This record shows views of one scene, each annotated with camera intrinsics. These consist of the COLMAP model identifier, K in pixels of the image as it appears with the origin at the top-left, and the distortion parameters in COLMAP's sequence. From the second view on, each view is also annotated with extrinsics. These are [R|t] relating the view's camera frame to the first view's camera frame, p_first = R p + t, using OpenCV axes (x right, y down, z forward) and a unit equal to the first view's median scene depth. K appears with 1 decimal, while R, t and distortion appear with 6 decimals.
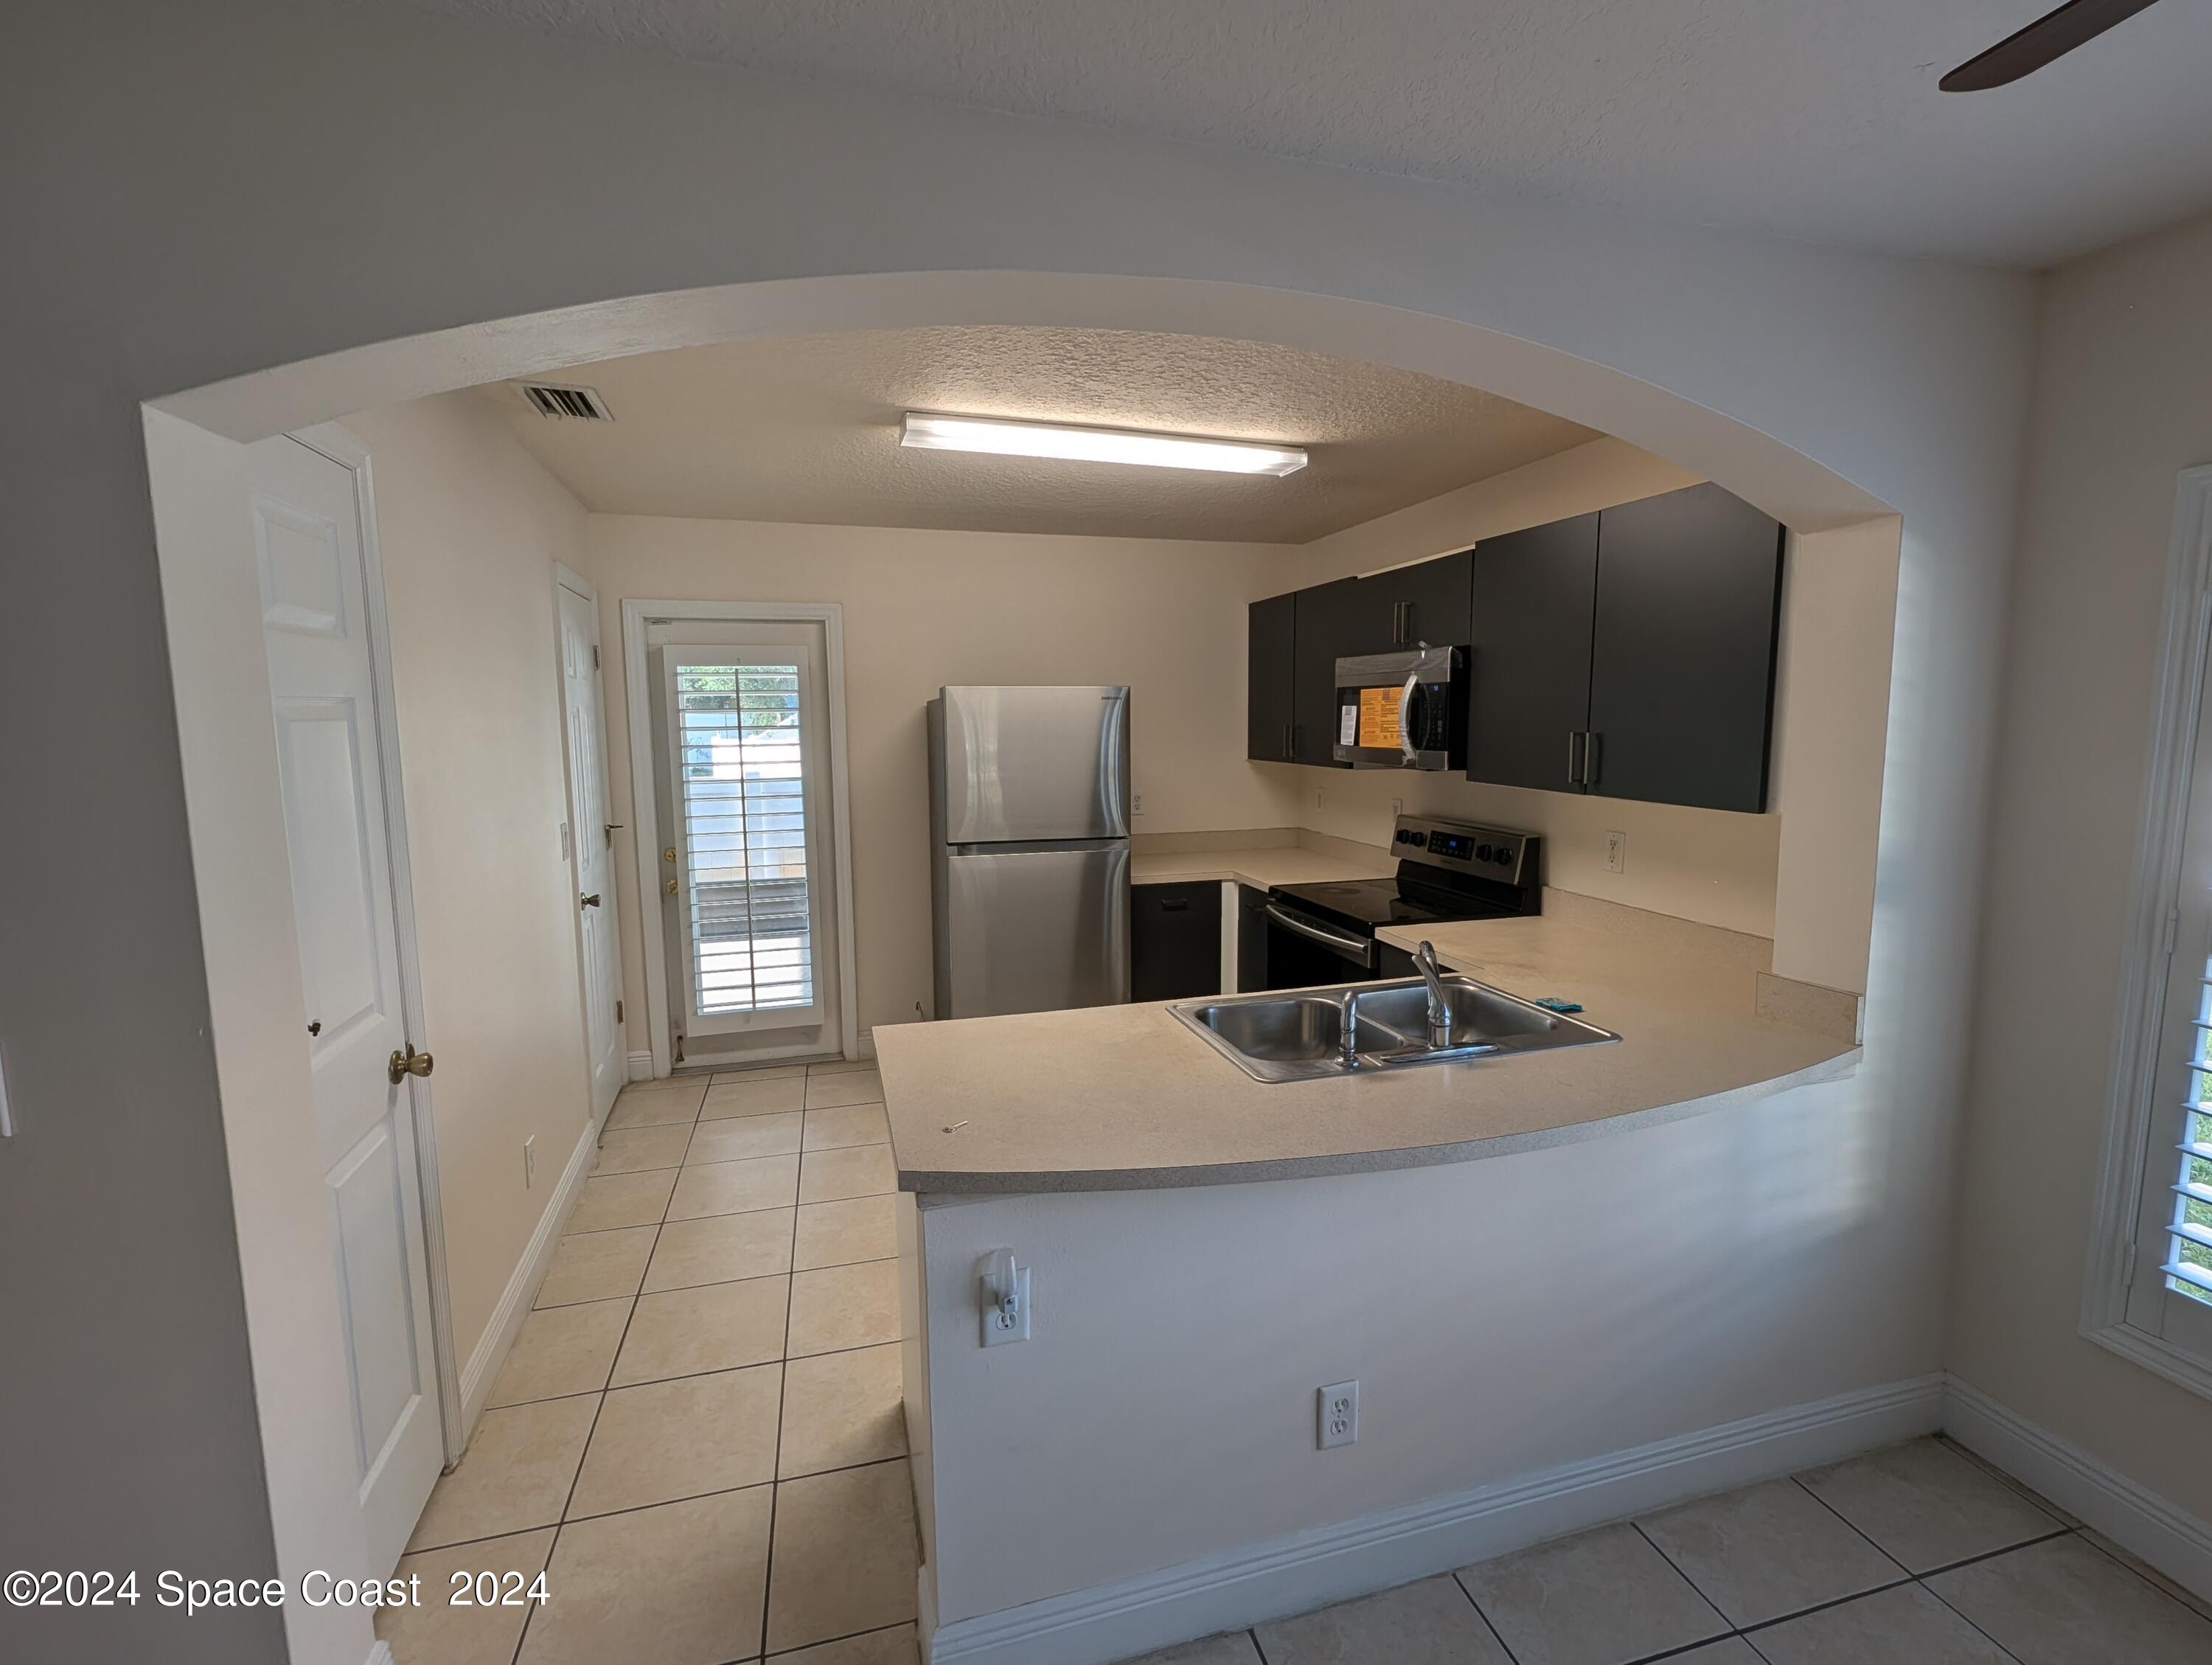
lens RADIAL K [[999.6, 0, 1107.4], [0, 999.6, 827.6], [0, 0, 1]] dist [-0.001477, -0.000272]
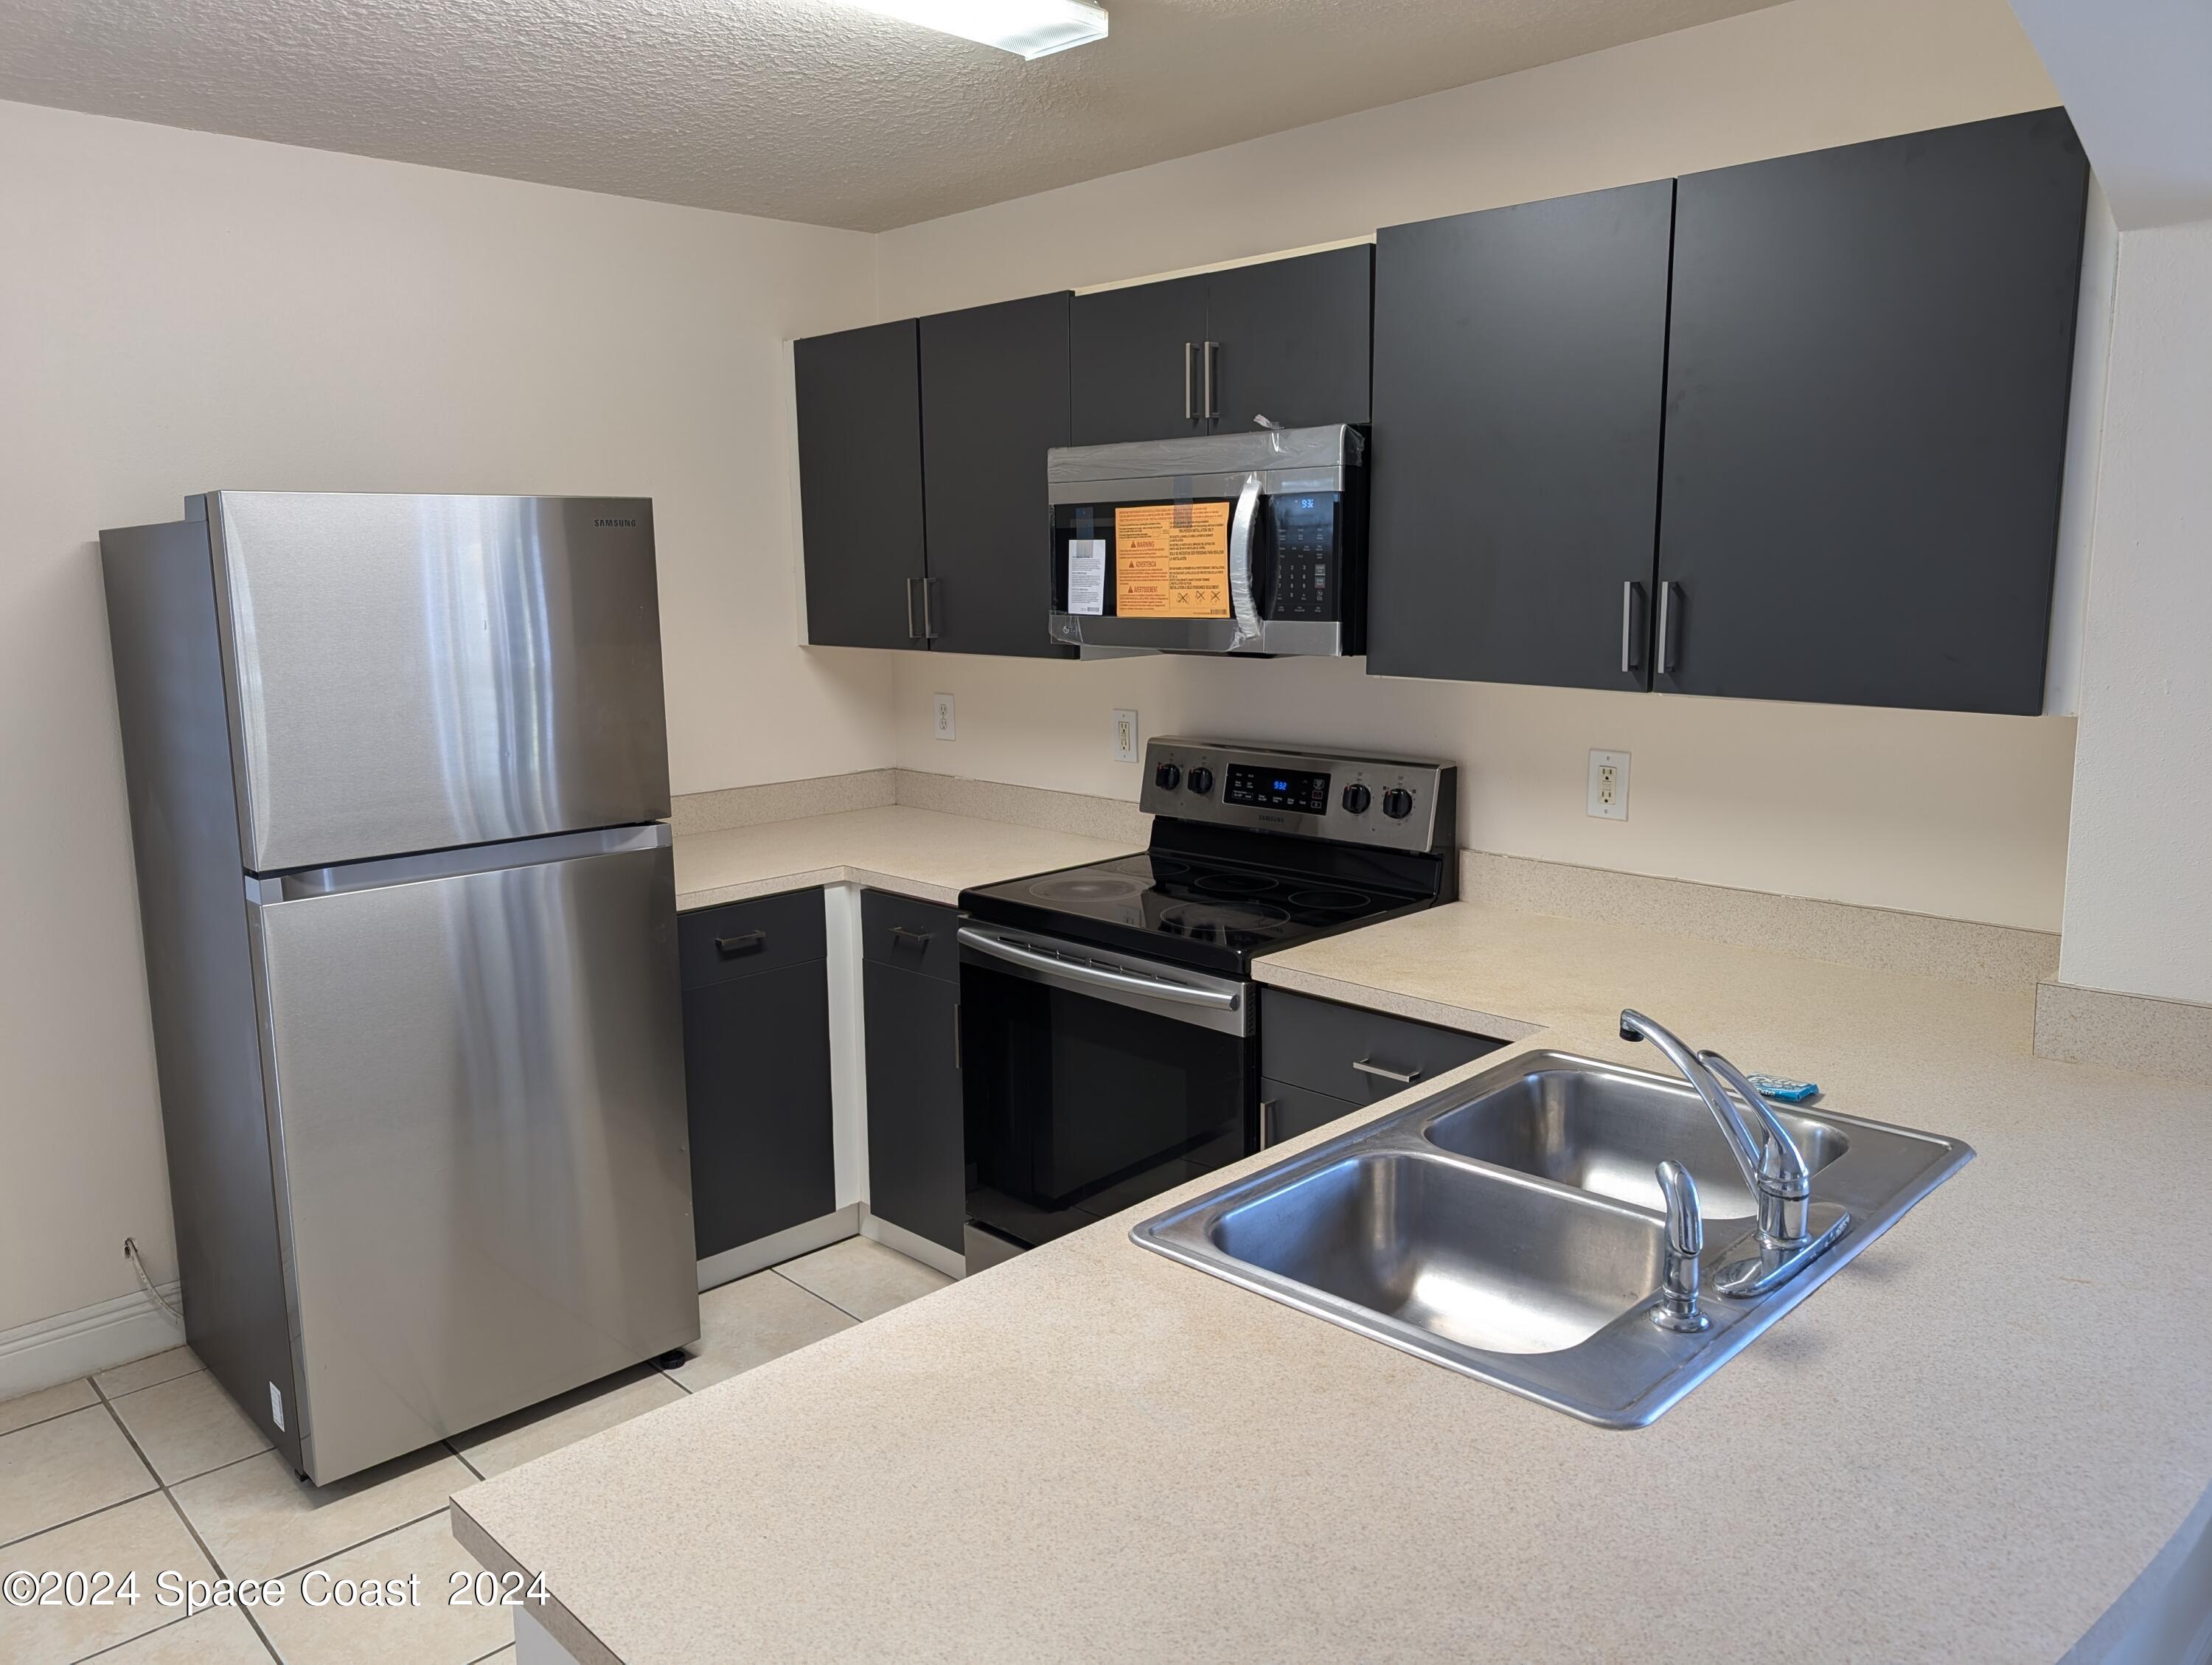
lens RADIAL K [[1587.2, 0, 1085.8], [0, 1587.2, 817.8], [0, 0, 1]] dist [0.032652, -0.002697]
pose [[0.882406, -0.084513, 0.462836, -0.170144], [0.062495, 0.996072, 0.062734, -0.029292], [-0.466320, -0.026432, 0.884221, 0.264531]]
